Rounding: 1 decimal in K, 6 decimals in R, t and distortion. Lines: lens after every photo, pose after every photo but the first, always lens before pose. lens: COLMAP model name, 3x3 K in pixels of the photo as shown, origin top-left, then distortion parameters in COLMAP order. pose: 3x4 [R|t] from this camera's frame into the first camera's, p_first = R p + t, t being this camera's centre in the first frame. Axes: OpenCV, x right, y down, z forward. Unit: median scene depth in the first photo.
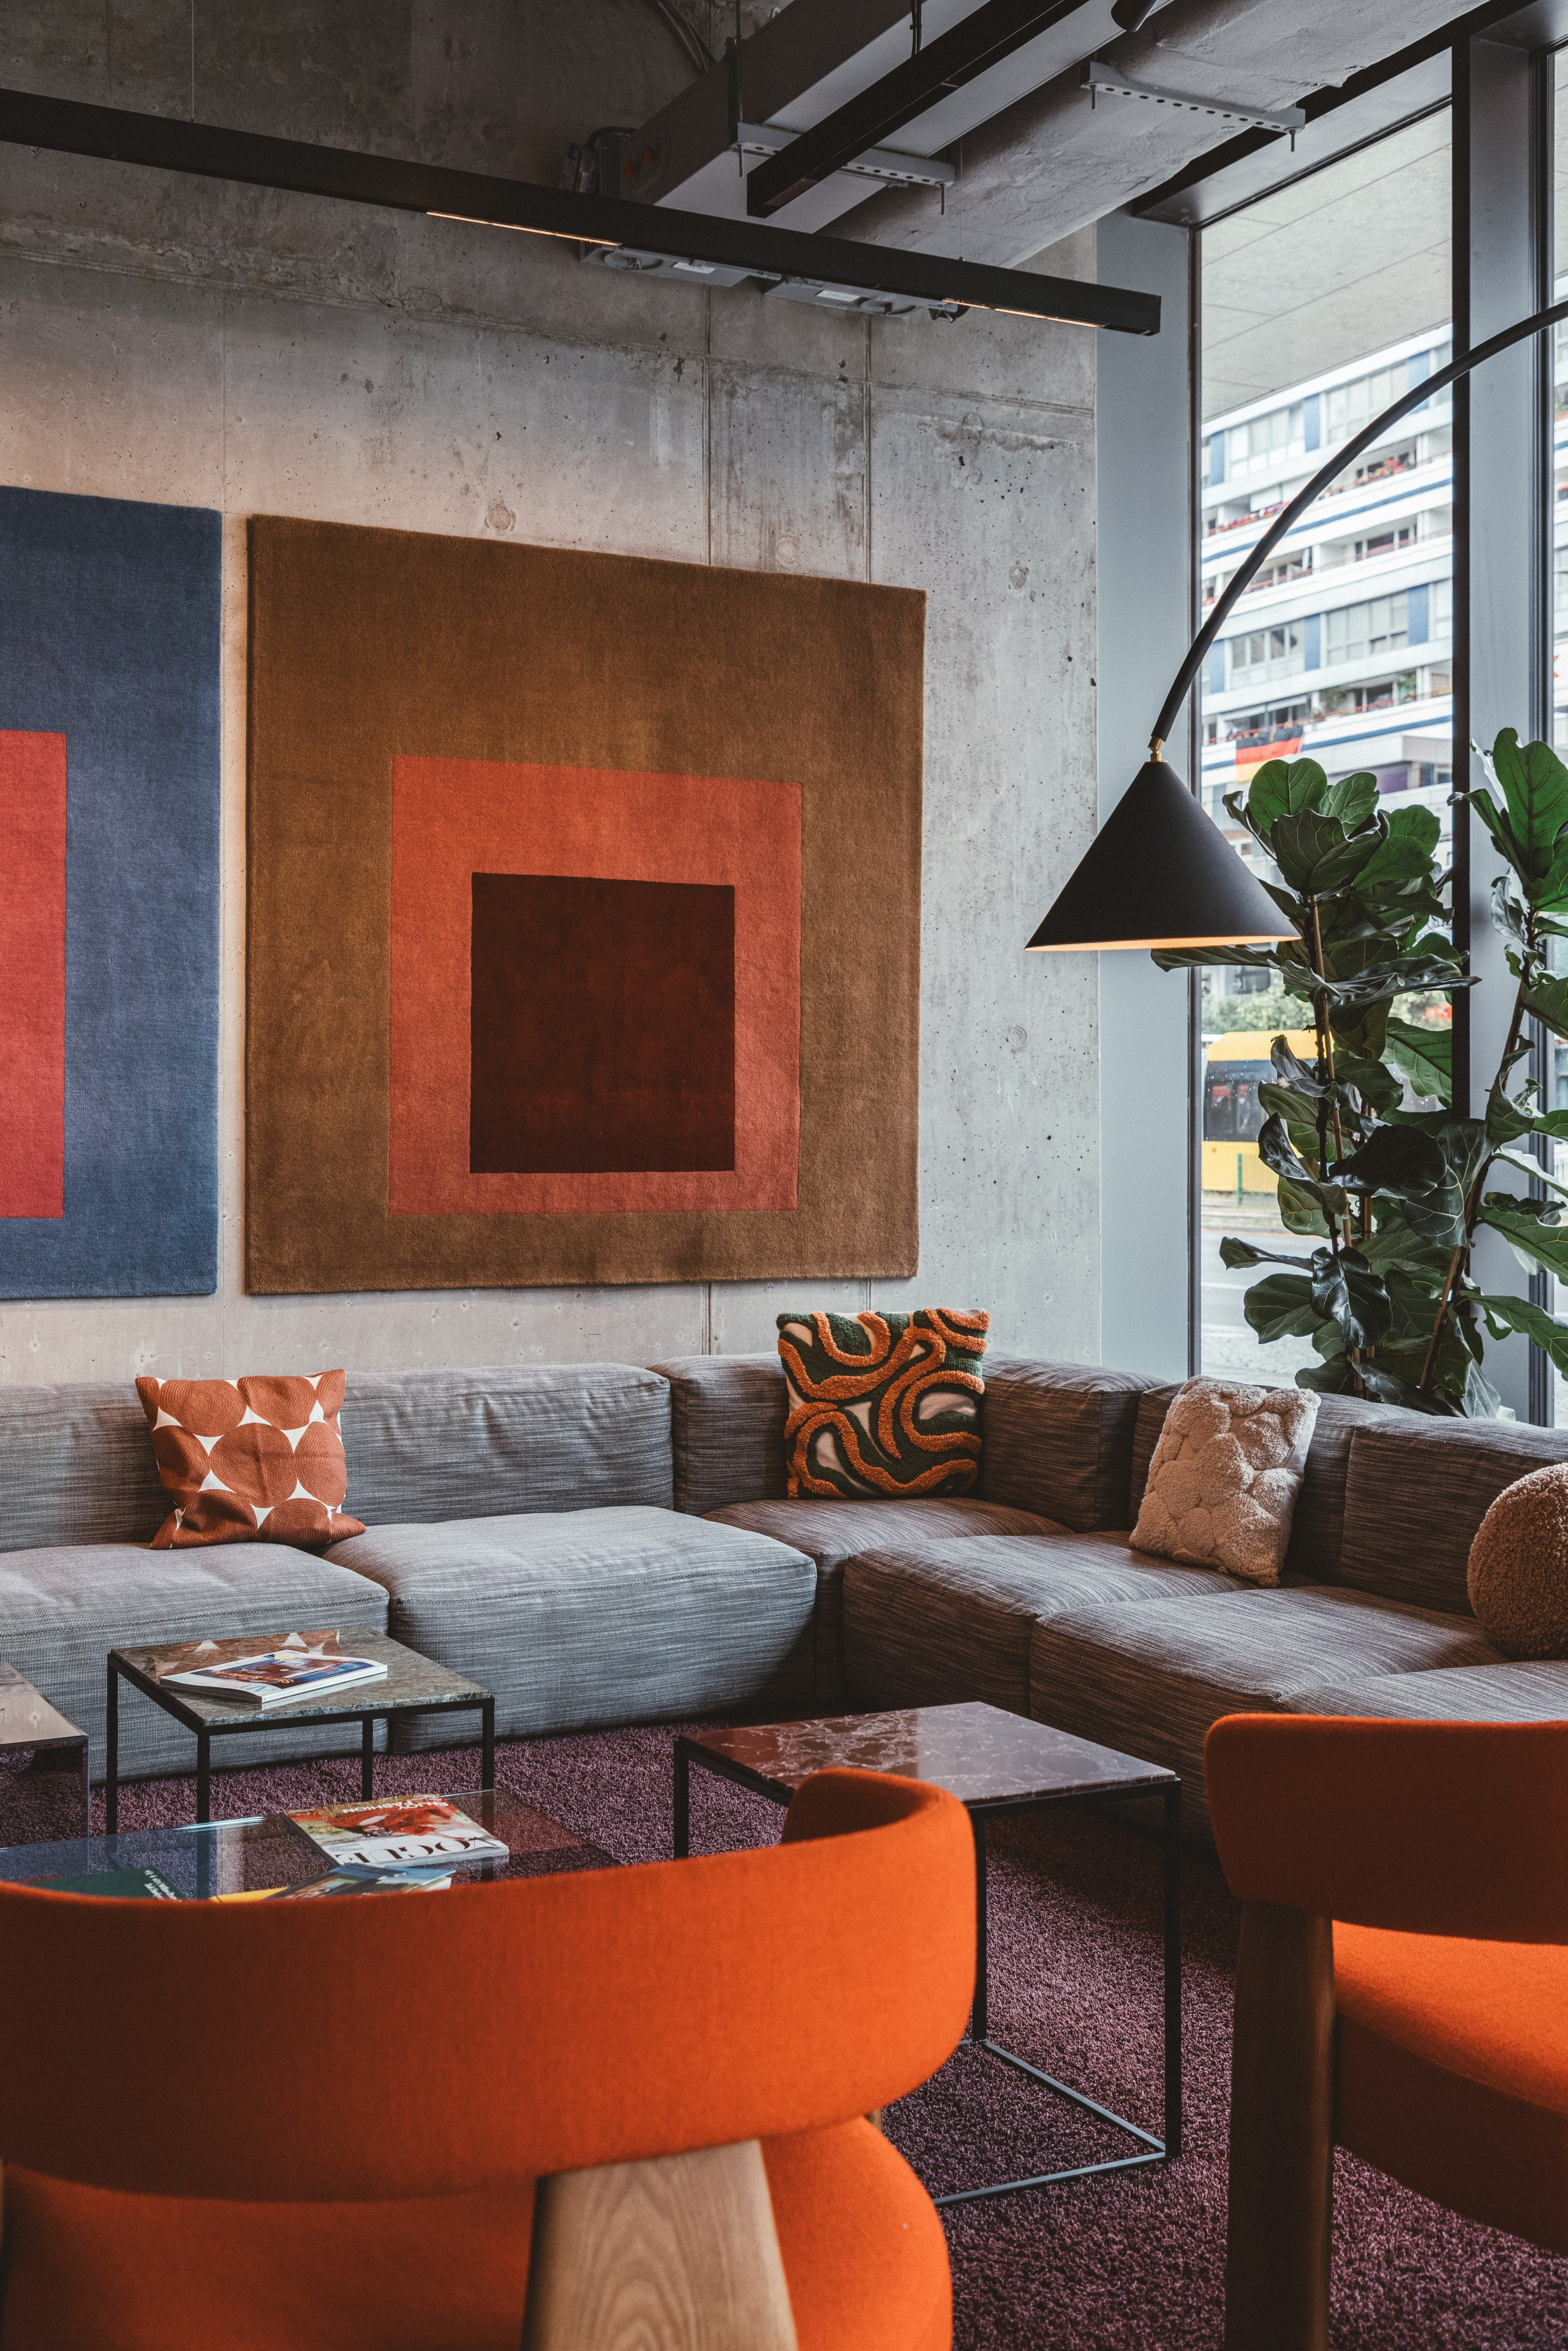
lens RADIAL K [[2740.1, 0, 863.1], [0, 2740.1, 1106.8], [0, 0, 1]] dist [-0.005396, 0.000000]
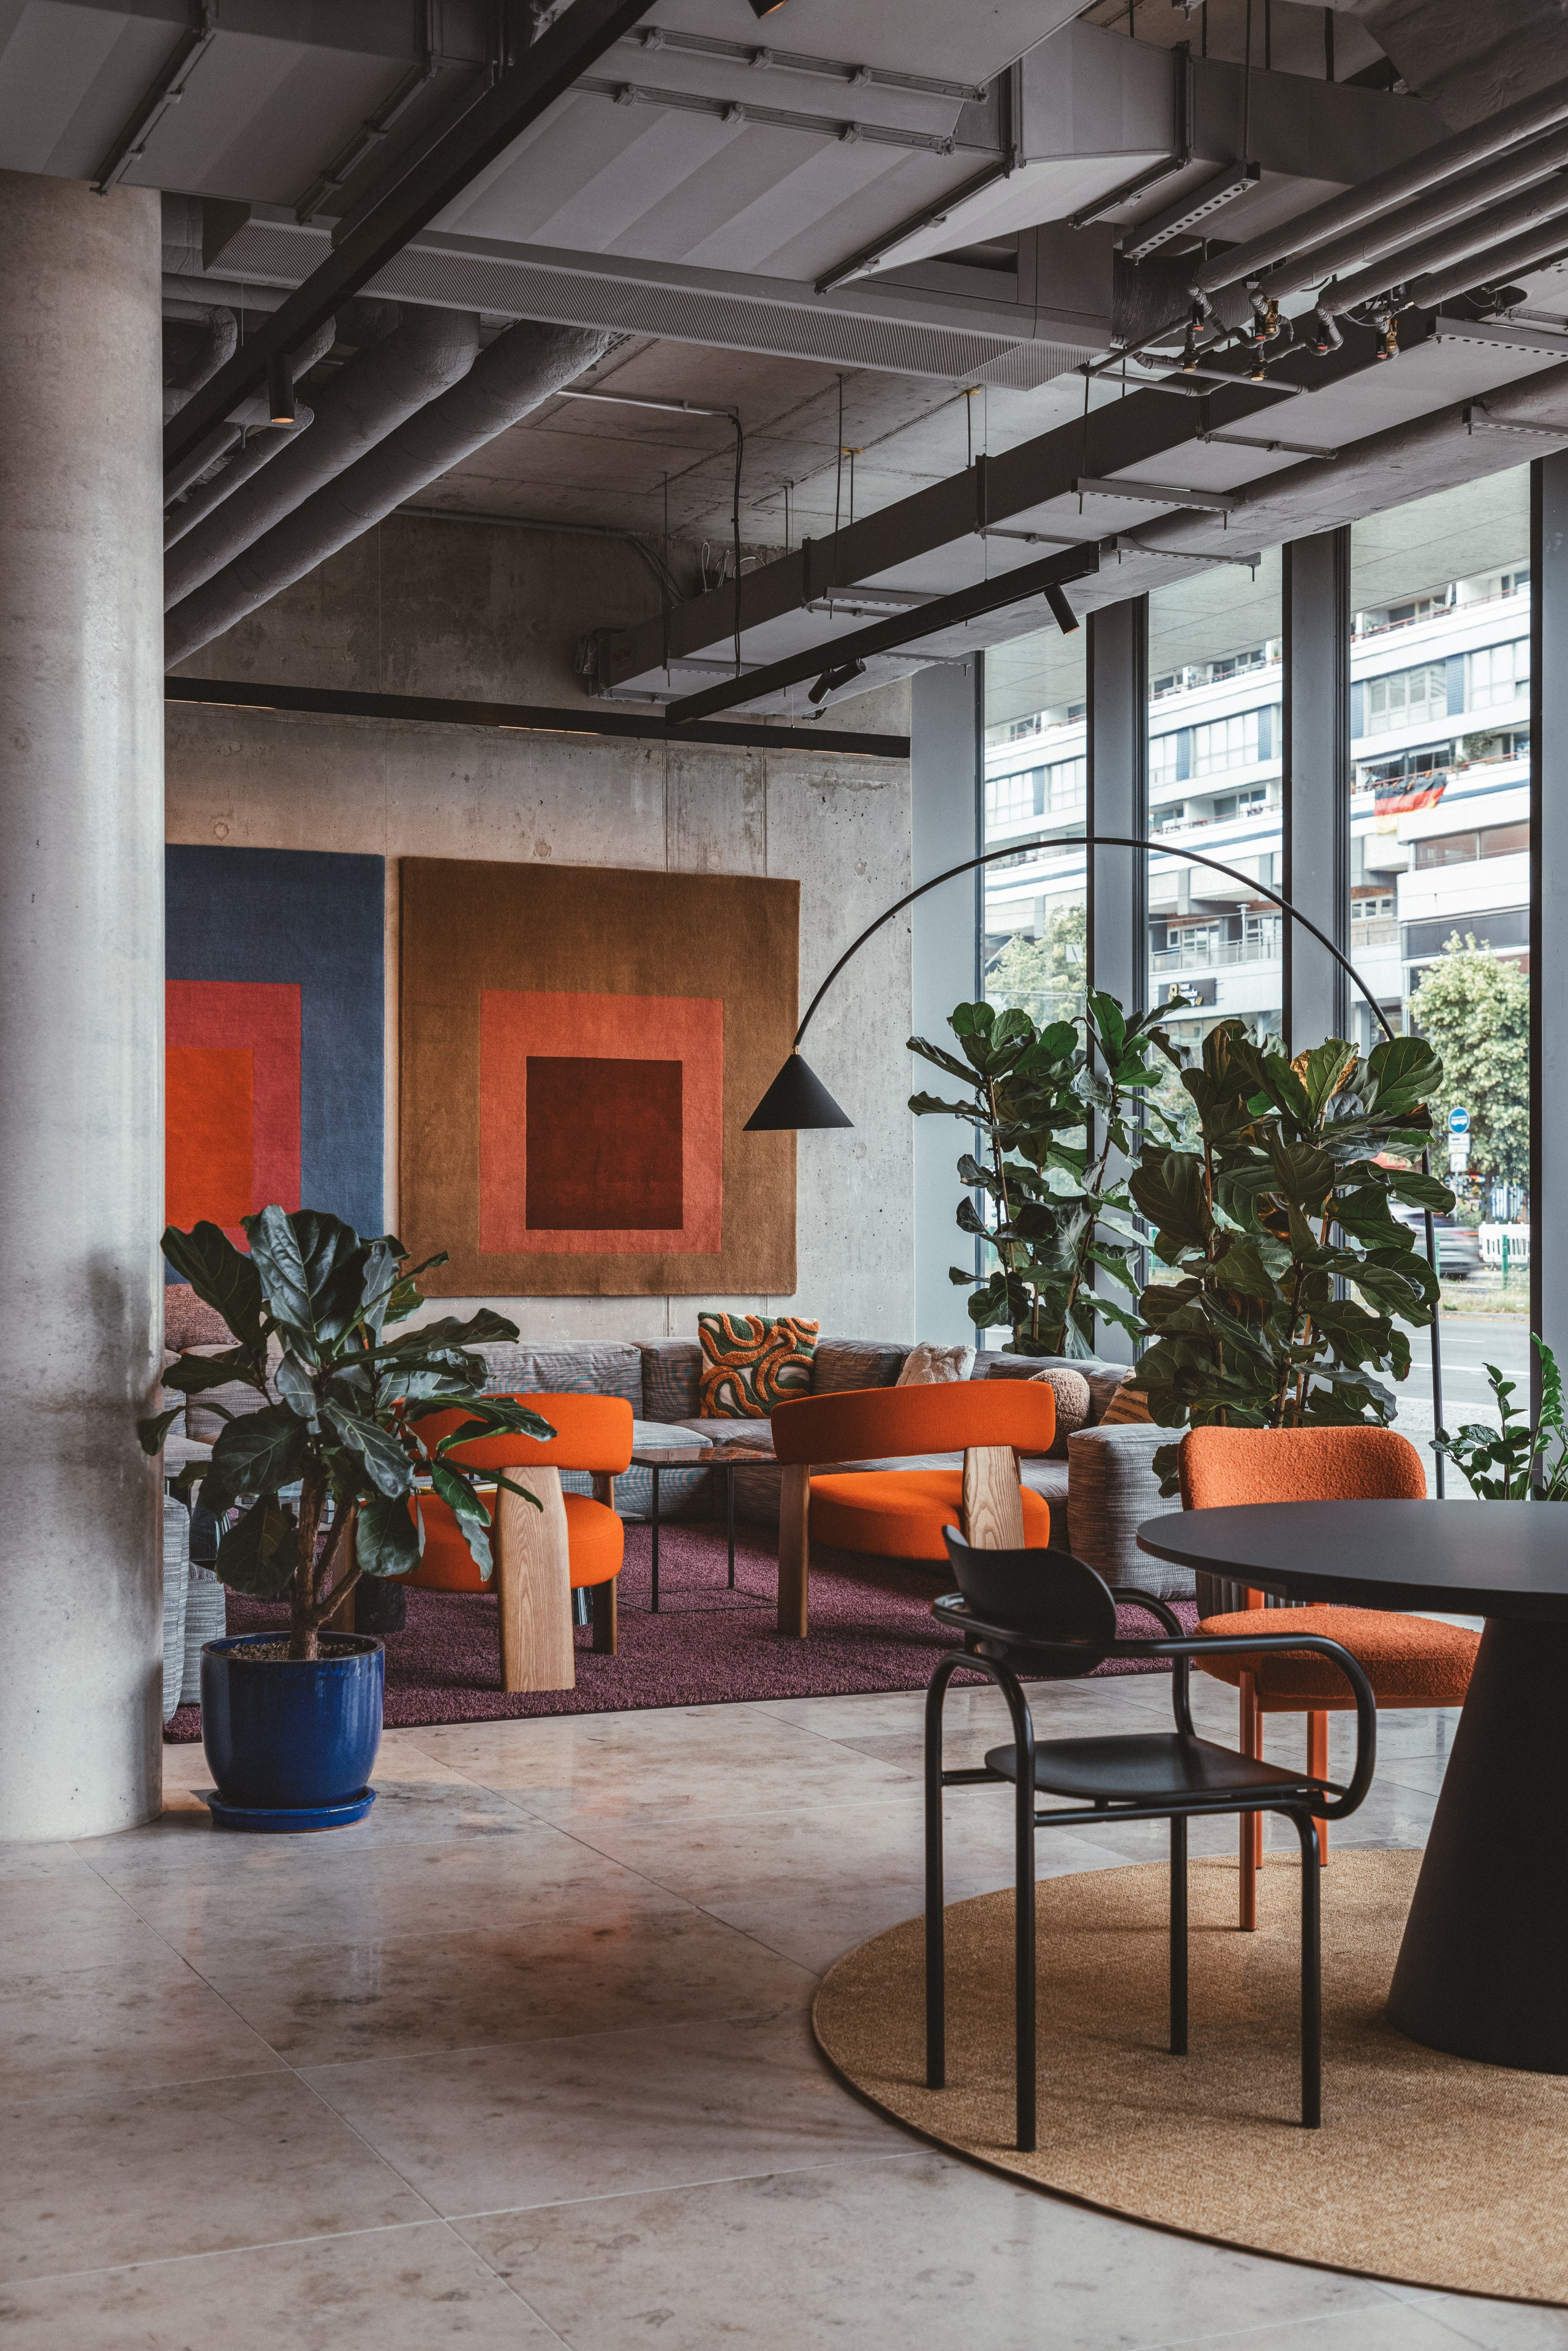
lens RADIAL K [[3049.3, 0, 899.8], [0, 3049.3, 1193.6], [0, 0, 1]] dist [0.009318, 0.000000]
pose [[0.999610, -0.000342, -0.027934, 0.139775], [0.000398, 0.999998, 0.001999, -0.002460], [0.027933, -0.002010, 0.999608, -0.876647]]
